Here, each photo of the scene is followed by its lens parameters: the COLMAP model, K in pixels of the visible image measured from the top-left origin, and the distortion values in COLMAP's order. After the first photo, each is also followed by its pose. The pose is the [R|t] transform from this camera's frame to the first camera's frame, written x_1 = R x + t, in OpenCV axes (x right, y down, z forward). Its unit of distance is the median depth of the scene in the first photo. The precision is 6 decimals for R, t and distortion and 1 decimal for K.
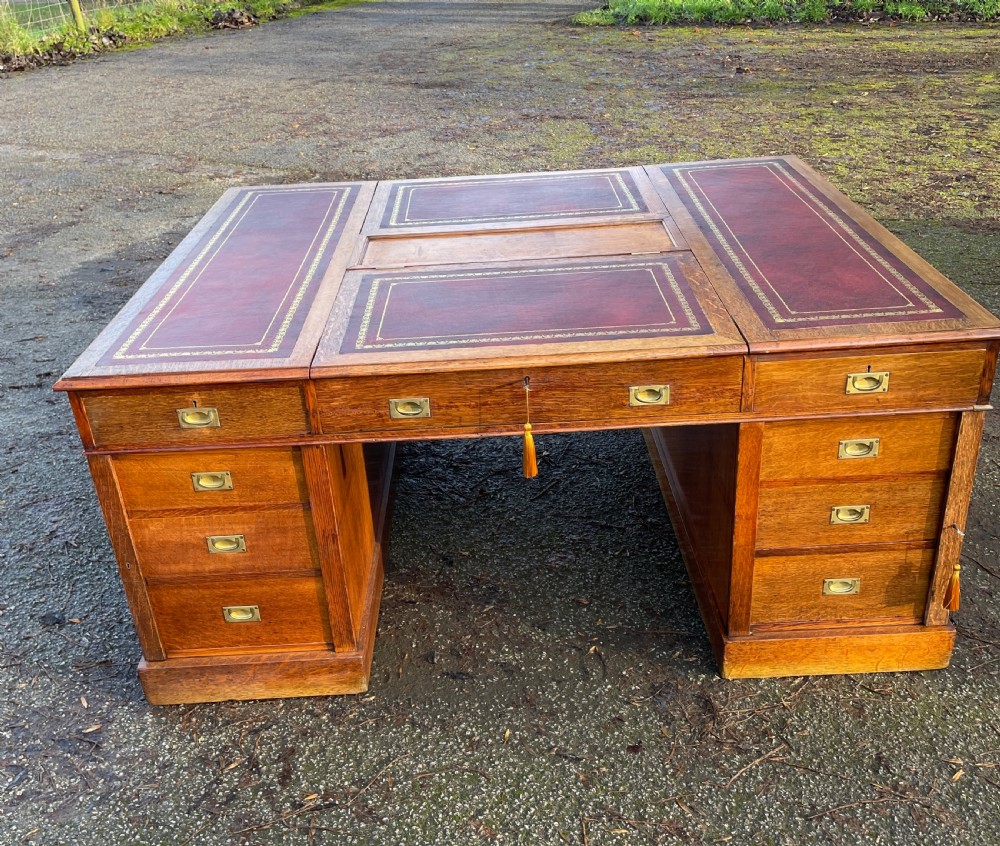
lens RADIAL K [[995.1, 0, 492.0], [0, 995.1, 439.2], [0, 0, 1]] dist [0.096808, -0.127875]
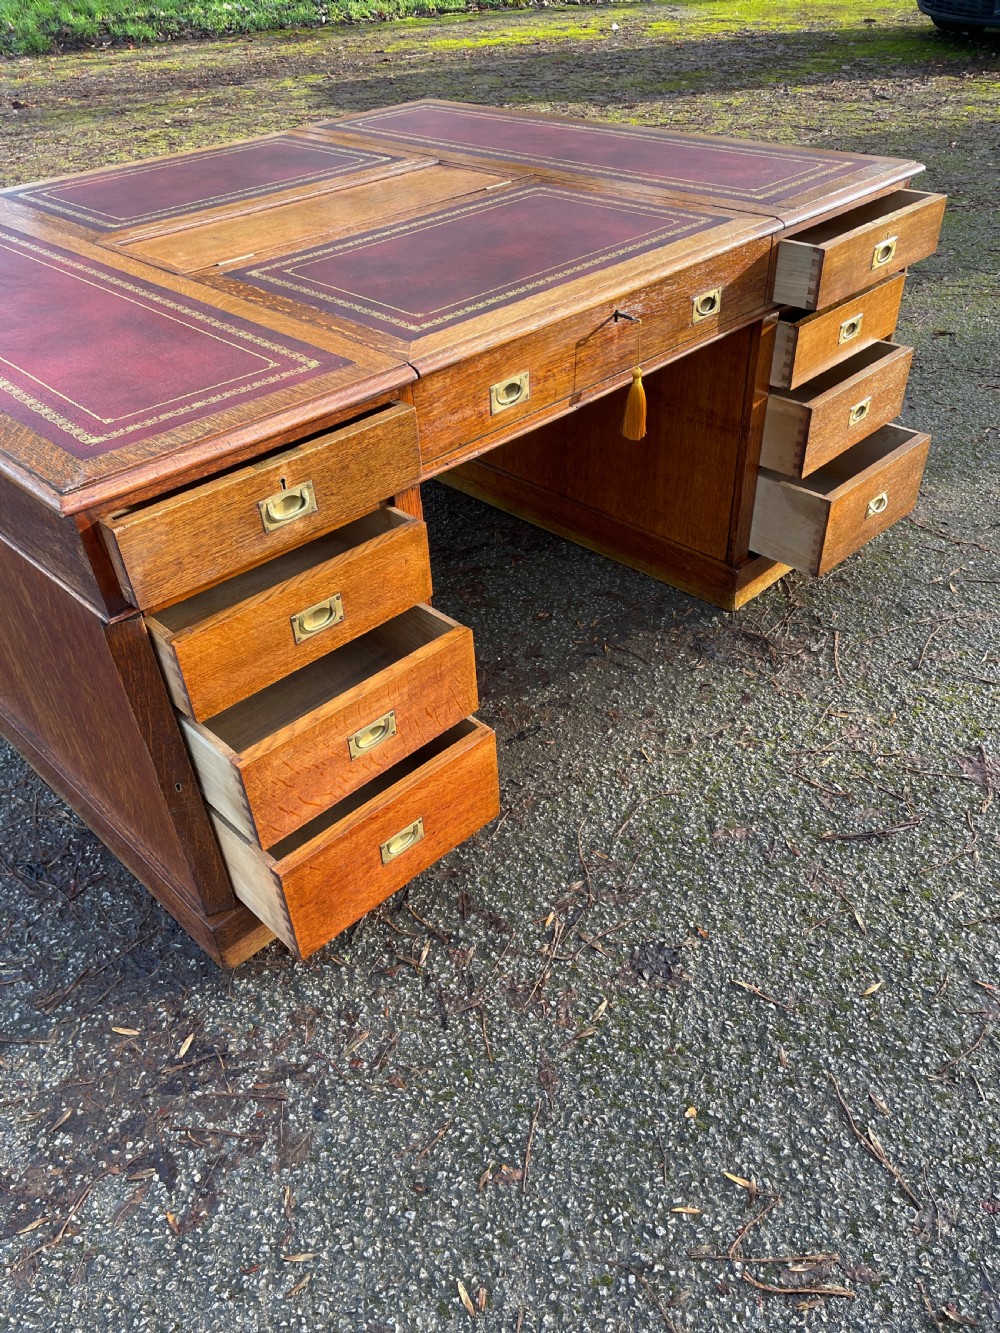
lens RADIAL K [[999.6, 0, 491.4], [0, 999.6, 671.2], [0, 0, 1]] dist [0.092293, -0.115355]
pose [[0.722802, -0.408325, 0.557519, -0.549859], [0.332157, 0.912740, 0.237860, -0.022942], [-0.605994, 0.013258, 0.795359, 0.385347]]
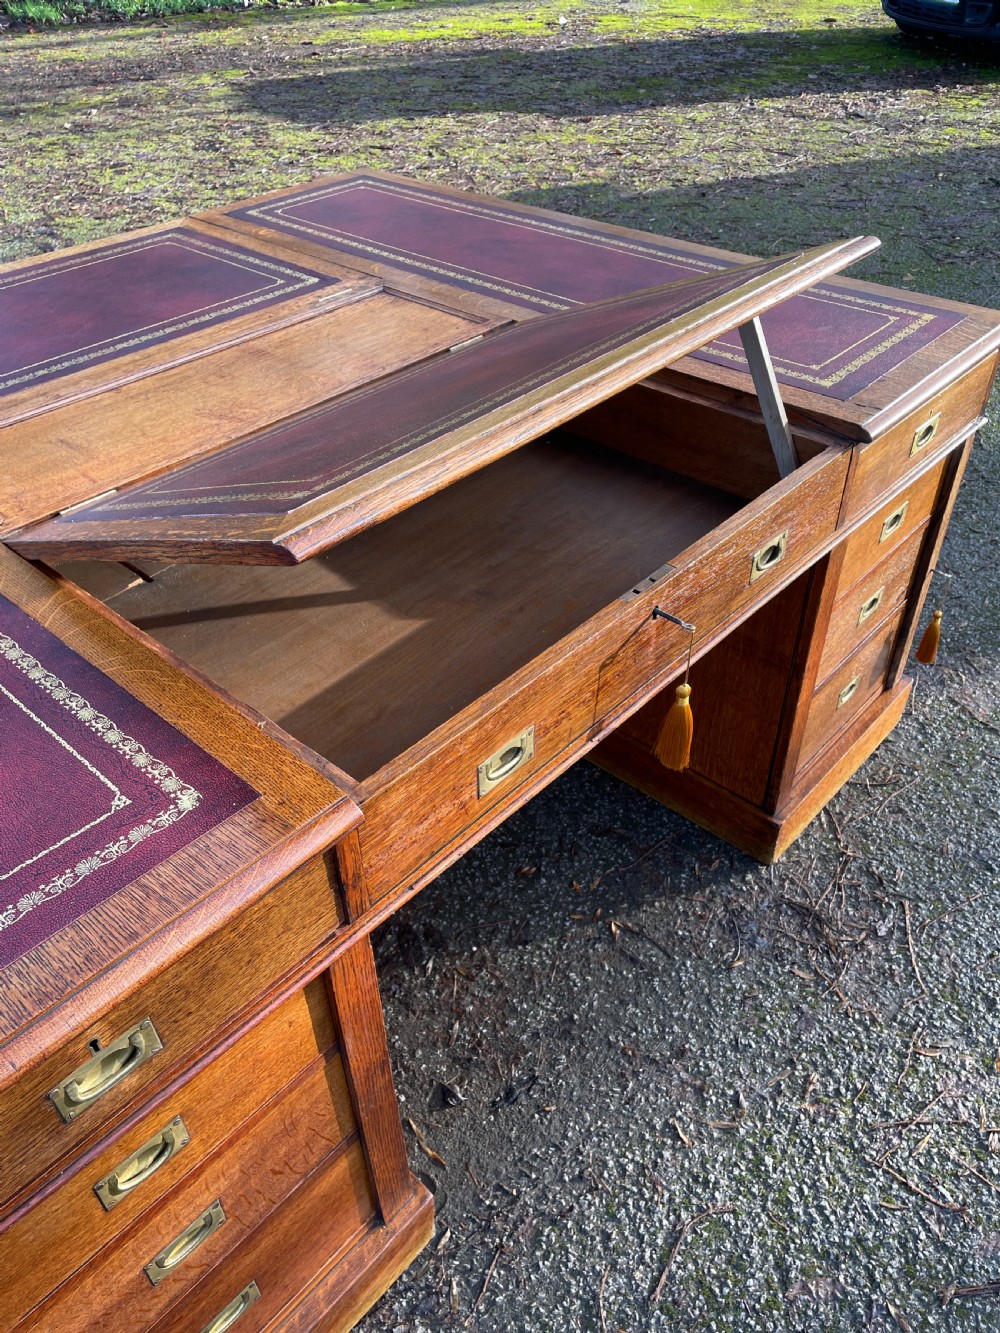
lens RADIAL K [[1005.4, 0, 502.9], [0, 1005.4, 676.4], [0, 0, 1]] dist [0.087223, -0.112317]
pose [[0.678445, -0.432966, 0.593509, -0.329013], [0.329758, 0.901395, 0.280620, -0.190617], [-0.656485, 0.005329, 0.754320, 0.585589]]
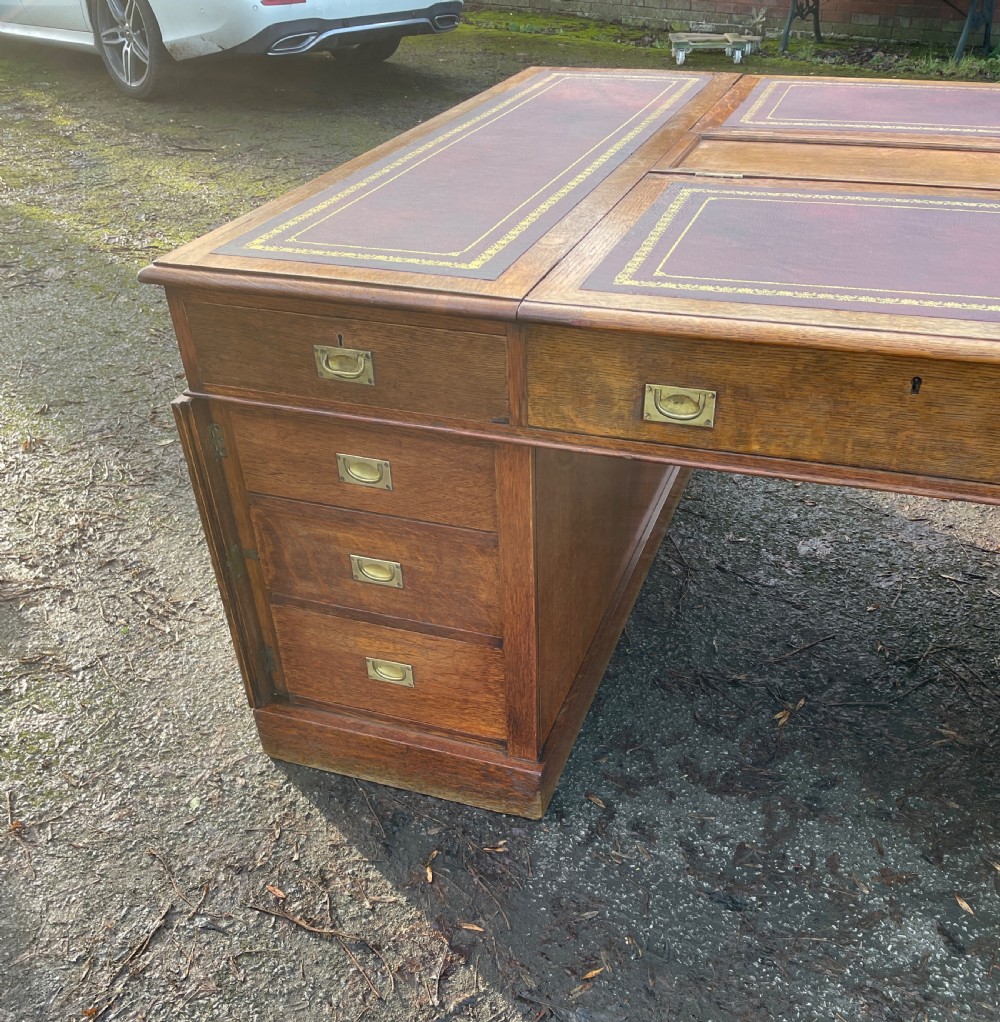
lens RADIAL K [[1016.8, 0, 499.3], [0, 1016.8, 667.0], [0, 0, 1]] dist [0.097618, -0.124376]
pose [[-0.934076, -0.148578, 0.324695, 0.033387], [0.235917, 0.425797, 0.873522, -0.794477], [-0.268040, 0.892536, -0.362675, 1.862566]]
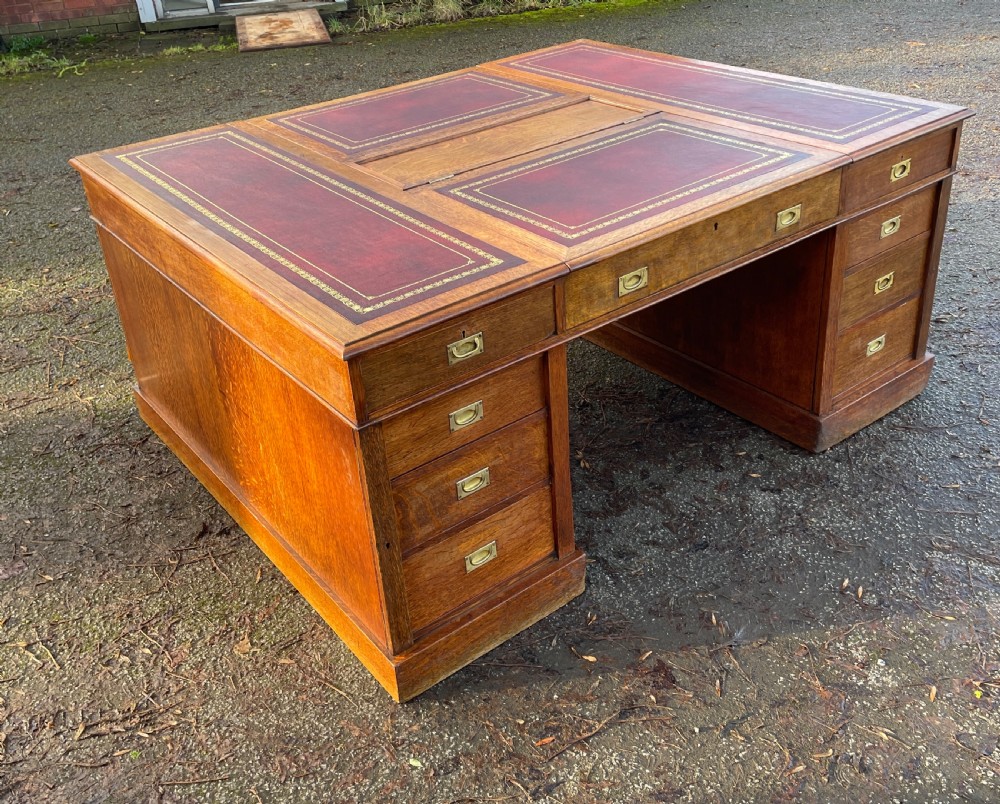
lens RADIAL K [[1012.2, 0, 497.7], [0, 1012.2, 337.2], [0, 0, 1]] dist [0.120124, -0.186473]
pose [[-0.796131, 0.374242, -0.475518, 0.726432], [-0.182168, 0.601142, 0.778102, -1.061184], [0.577053, 0.706096, -0.410413, 1.881439]]
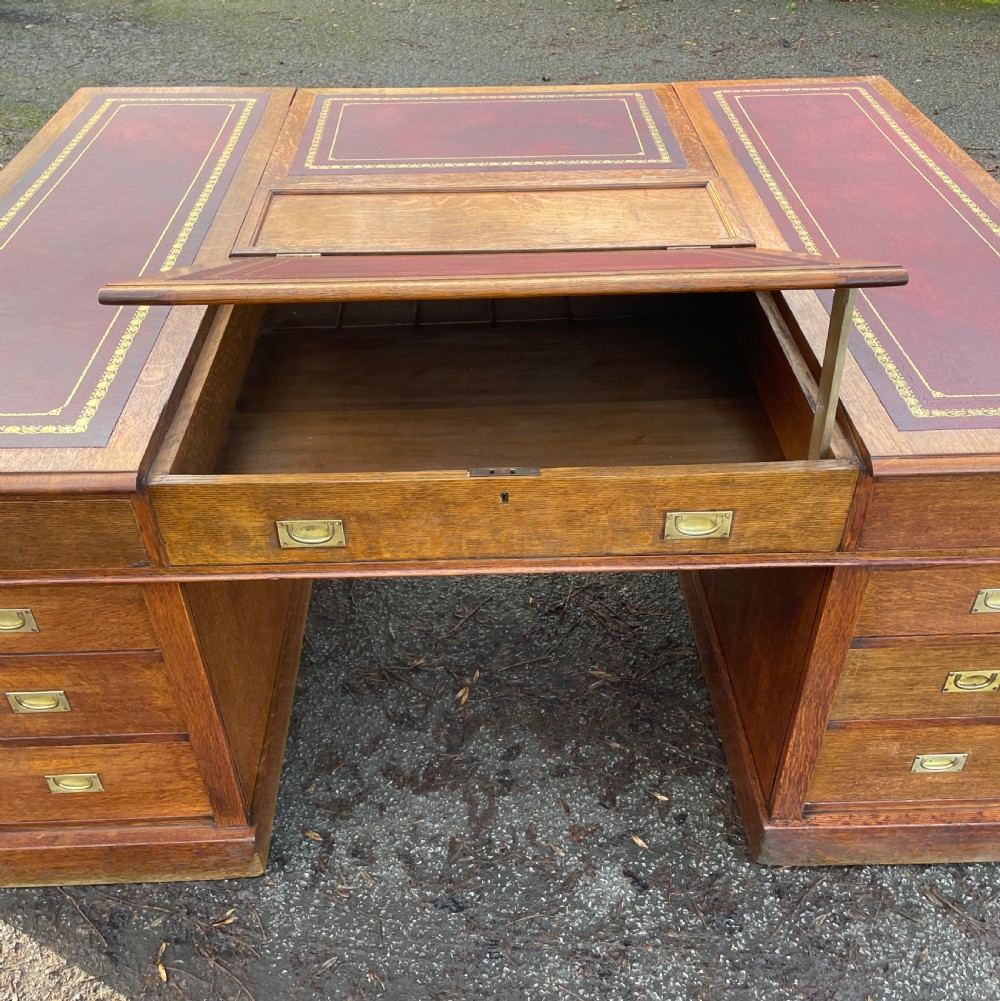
lens RADIAL K [[1013.8, 0, 501.5], [0, 1013.8, 516.7], [0, 0, 1]] dist [0.113682, -0.154710]
pose [[-0.997740, 0.062825, 0.023839, 0.016622], [0.046517, 0.389757, 0.919742, -0.897364], [0.048492, 0.918772, -0.391799, 1.745120]]
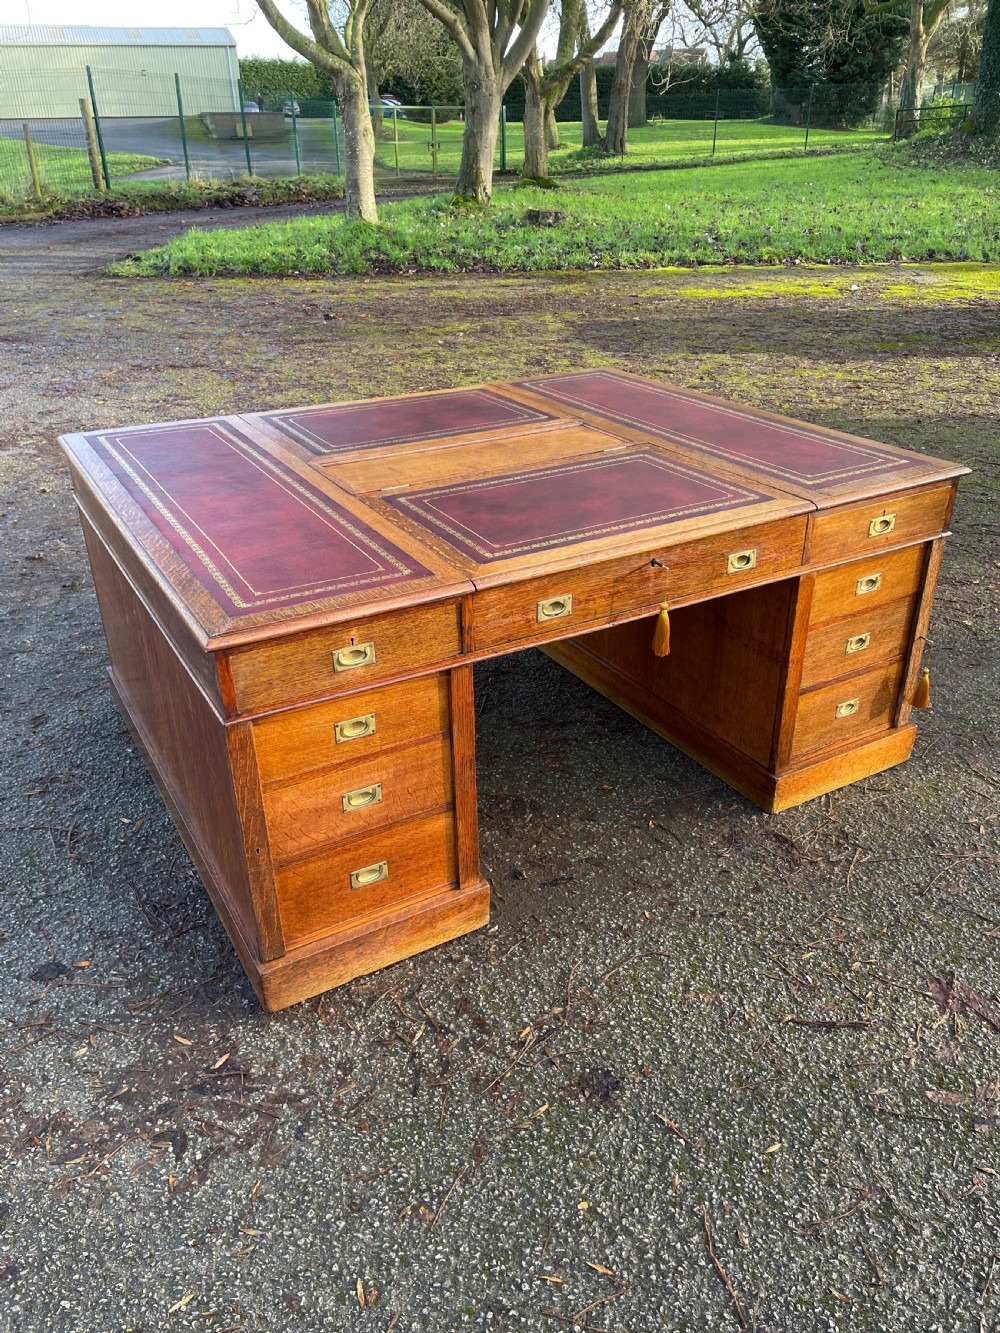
lens RADIAL K [[996.5, 0, 496.5], [0, 996.5, 663.4], [0, 0, 1]] dist [0.088173, -0.105507]
pose [[0.873494, -0.183042, 0.451115, -0.544949], [0.197507, 0.980182, 0.015280, -0.003697], [-0.444972, 0.075751, 0.892335, 0.136948]]
